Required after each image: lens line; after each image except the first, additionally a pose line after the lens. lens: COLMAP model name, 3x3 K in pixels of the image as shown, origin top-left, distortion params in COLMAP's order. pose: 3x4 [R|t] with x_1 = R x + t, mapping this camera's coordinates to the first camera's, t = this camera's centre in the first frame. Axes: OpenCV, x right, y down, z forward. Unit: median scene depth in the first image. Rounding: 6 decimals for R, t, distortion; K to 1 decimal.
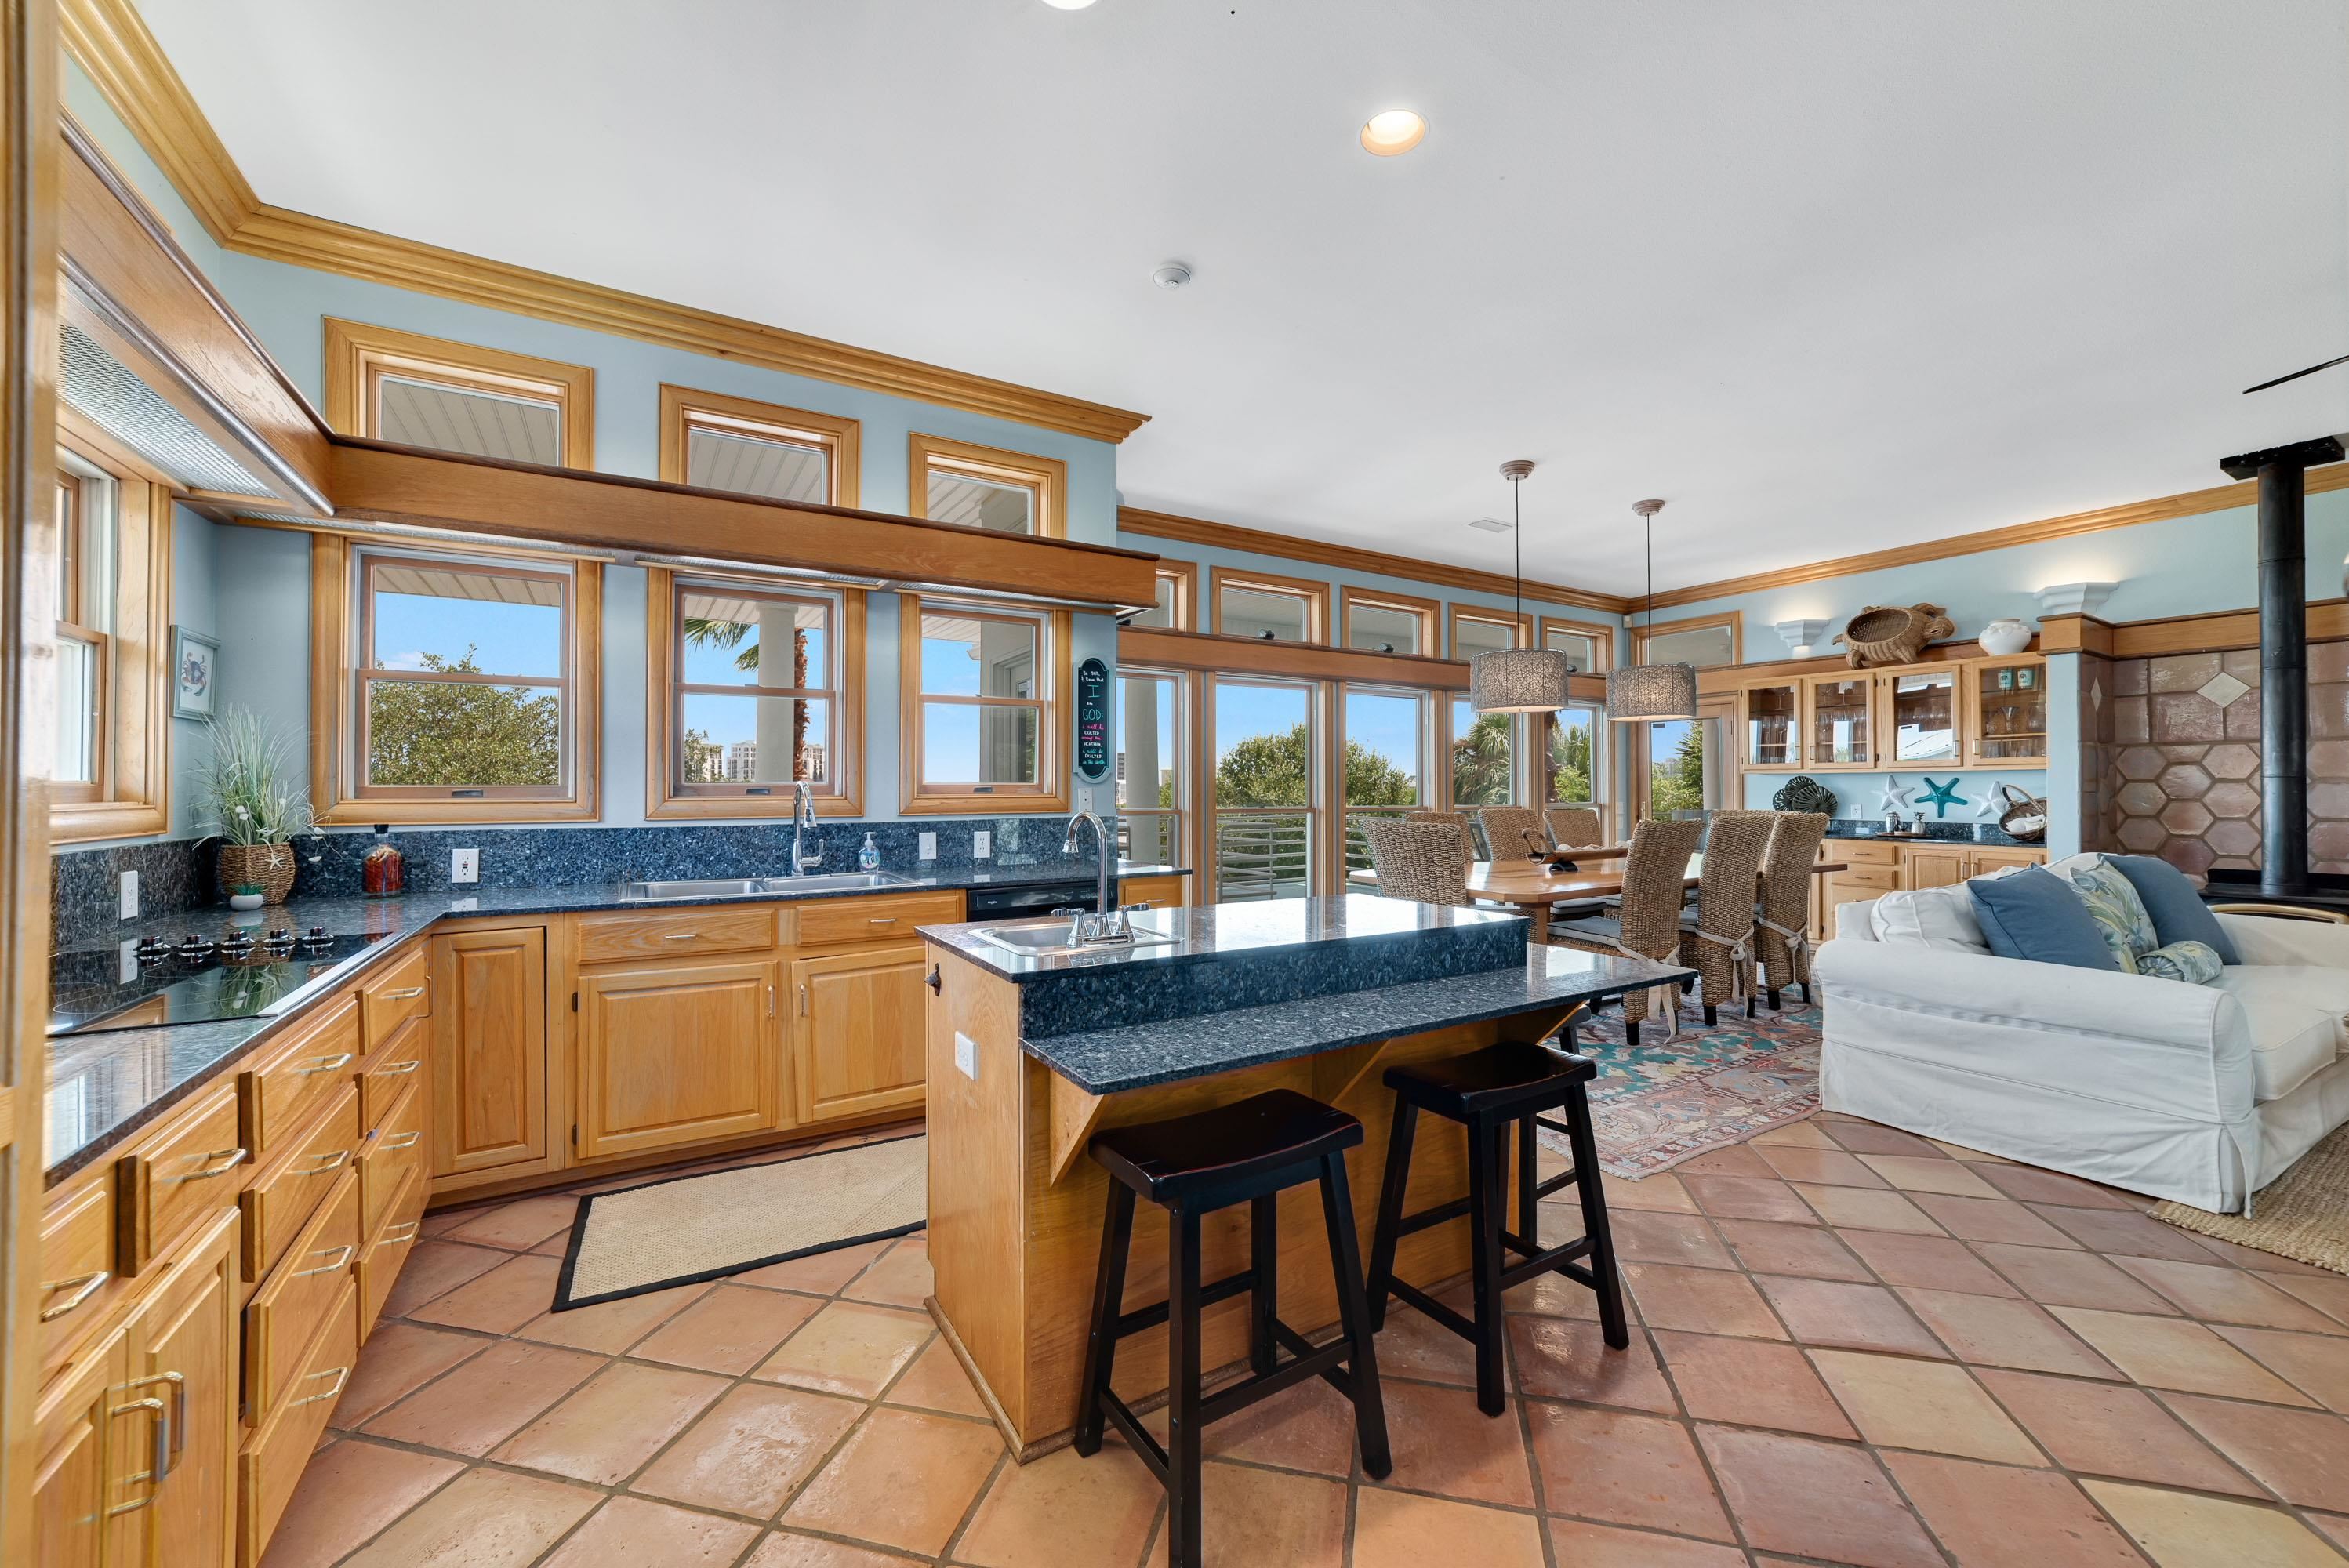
lens RADIAL K [[905.5, 0, 1207.9], [0, 905.5, 775.7], [0, 0, 1]] dist [-0.014482, 0.005488]
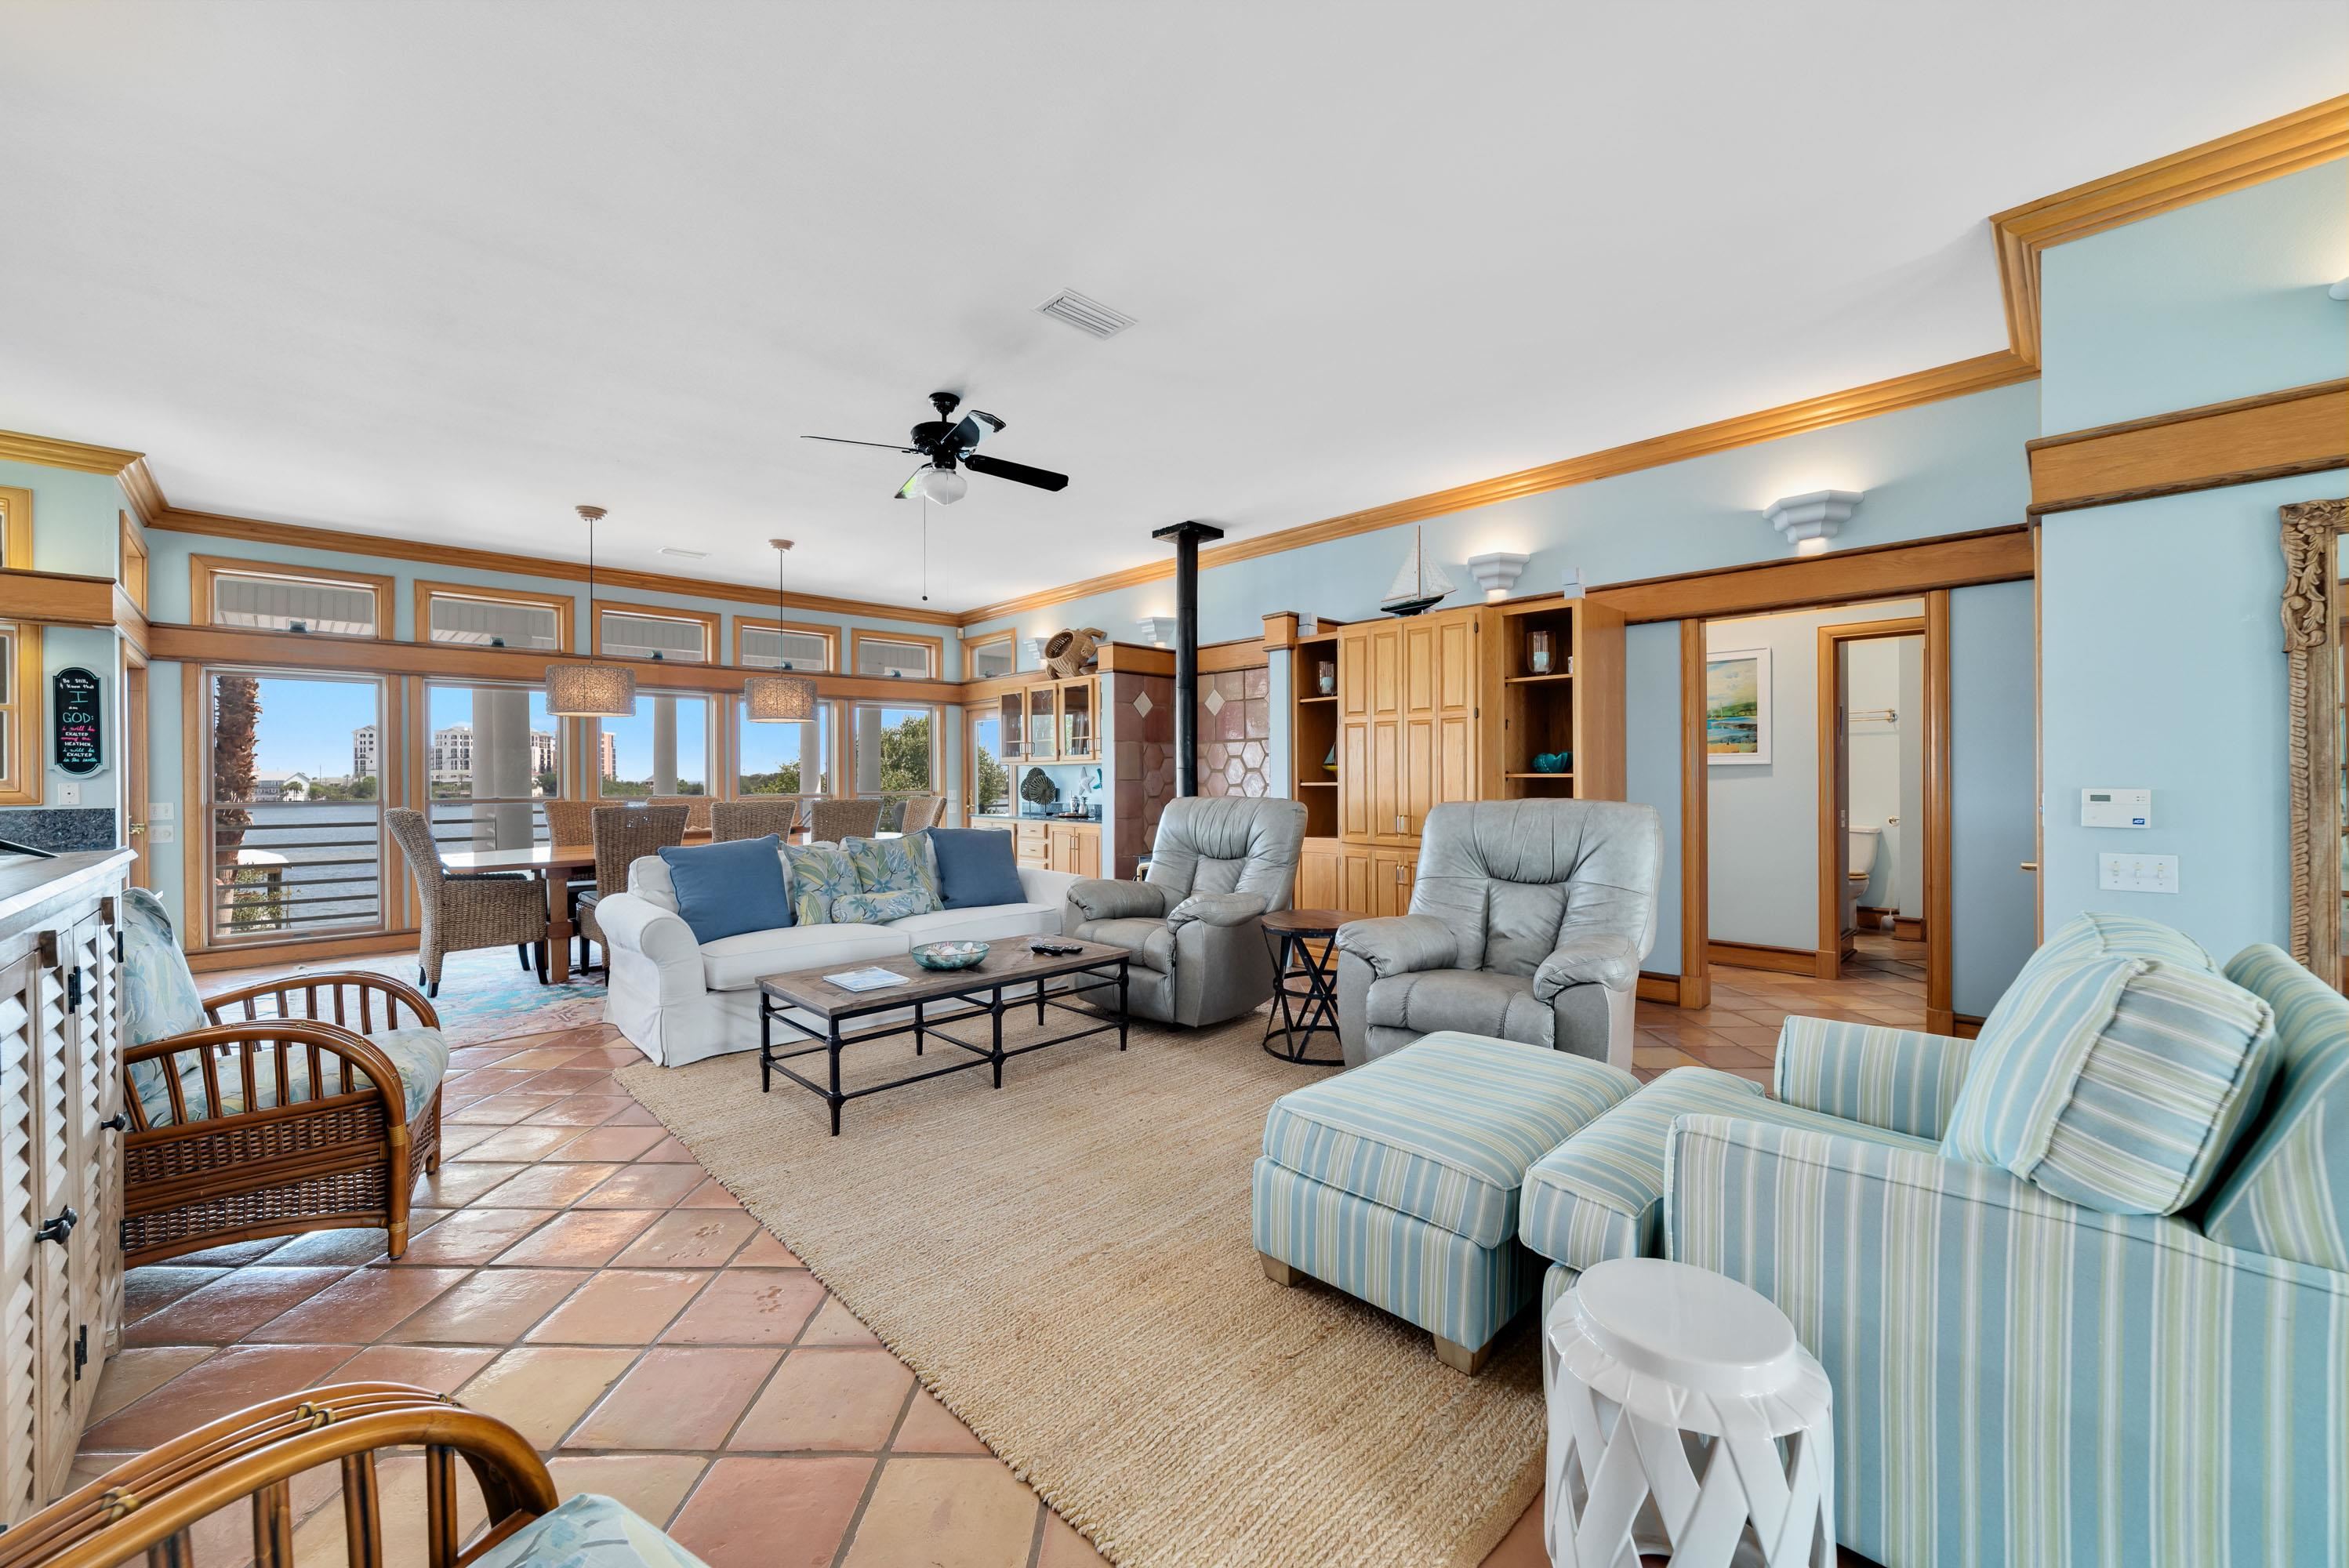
lens RADIAL K [[905.5, 0, 1173.9], [0, 905.5, 777.1], [0, 0, 1]] dist [-0.014482, 0.005488]
pose [[0.977784, -0.006293, 0.209519, 0.706079], [0.003165, 0.999879, 0.015259, -0.005111], [-0.209590, -0.014256, 0.977685, -0.276167]]
